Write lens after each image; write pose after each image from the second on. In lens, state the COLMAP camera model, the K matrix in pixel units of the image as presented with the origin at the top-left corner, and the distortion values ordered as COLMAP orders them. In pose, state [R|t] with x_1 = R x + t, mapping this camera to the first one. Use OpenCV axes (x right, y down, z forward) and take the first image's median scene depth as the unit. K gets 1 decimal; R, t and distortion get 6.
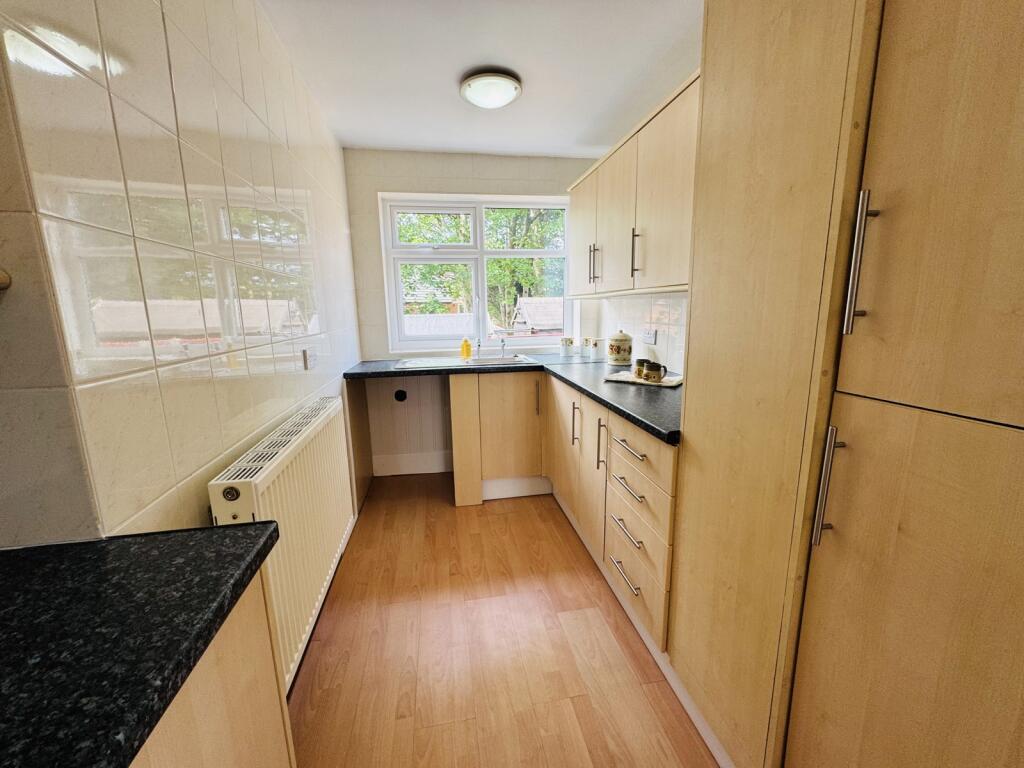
lens RADIAL K [[408.5, 0, 512.0], [0, 408.5, 384.0], [0, 0, 1]] dist [-0.002976, -0.000121]
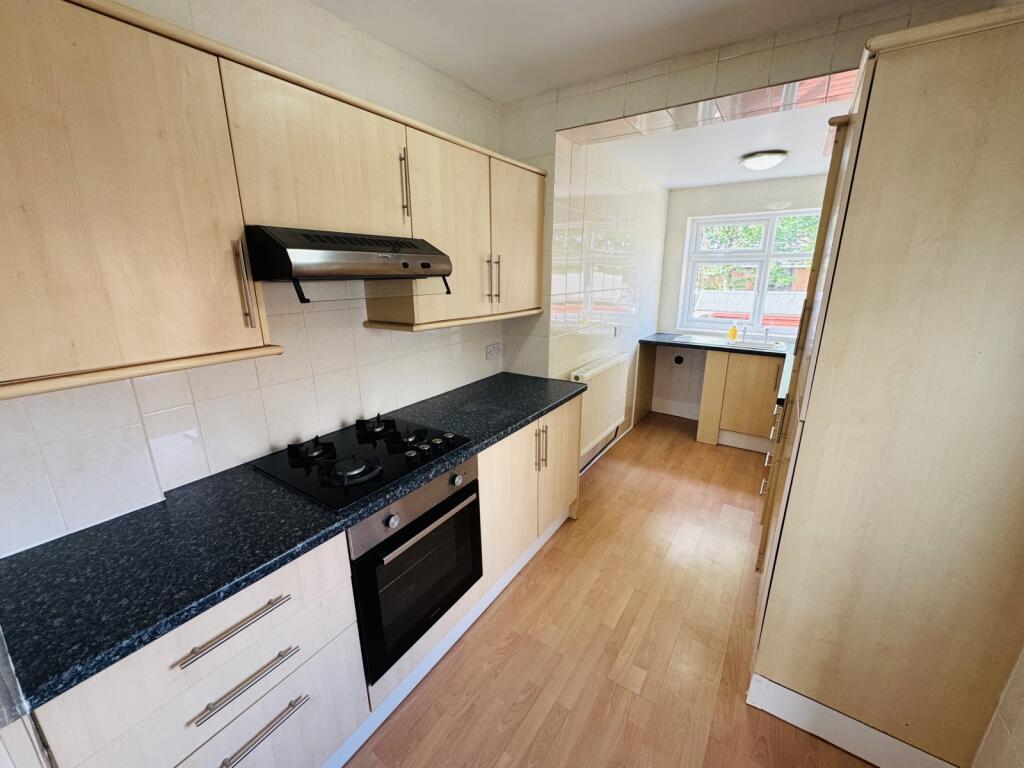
lens RADIAL K [[408.5, 0, 512.0], [0, 408.5, 384.0], [0, 0, 1]] dist [-0.002976, -0.000121]
pose [[0.710500, 0.201268, -0.674300, 0.362485], [-0.138851, 0.979484, 0.146055, -0.020946], [0.689862, -0.010145, 0.723870, -0.540589]]
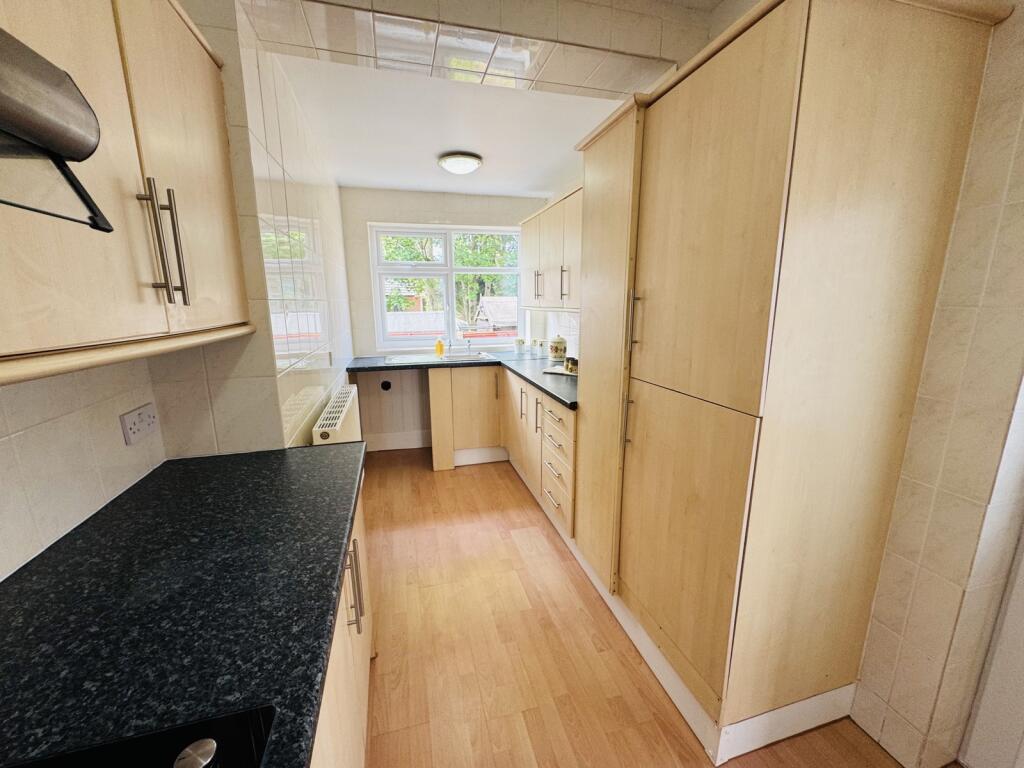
lens RADIAL K [[408.5, 0, 512.0], [0, 408.5, 384.0], [0, 0, 1]] dist [-0.002976, -0.000121]
pose [[0.995919, -0.007466, 0.089946, -0.006072], [0.005841, 0.999815, 0.018310, 0.003755], [-0.090066, -0.017710, 0.995778, -0.326518]]
